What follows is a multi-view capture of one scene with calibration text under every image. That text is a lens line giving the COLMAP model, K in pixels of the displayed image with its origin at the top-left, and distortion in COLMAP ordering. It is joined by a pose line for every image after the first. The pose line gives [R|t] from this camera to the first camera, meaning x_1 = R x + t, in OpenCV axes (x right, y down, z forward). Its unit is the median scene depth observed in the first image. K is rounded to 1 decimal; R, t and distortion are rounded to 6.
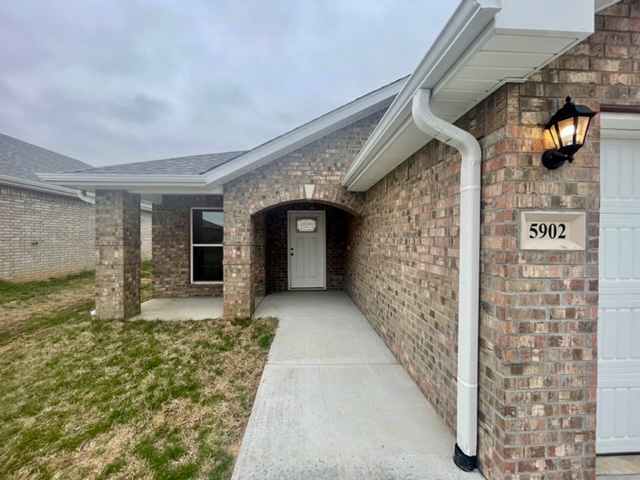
lens RADIAL K [[257.8, 0, 317.1], [0, 257.8, 238.2], [0, 0, 1]] dist [0.001609, 0.000099]
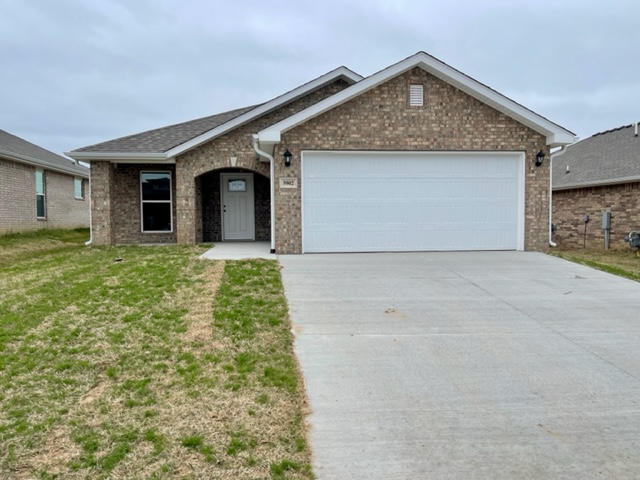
lens RADIAL K [[515.0, 0, 323.3], [0, 515.0, 242.1], [0, 0, 1]] dist [0.063876, -0.004077]
pose [[0.997413, -0.011087, 0.071022, 0.277896], [0.008027, 0.999033, 0.043232, 0.164198], [-0.071433, -0.042550, 0.996537, -2.103910]]
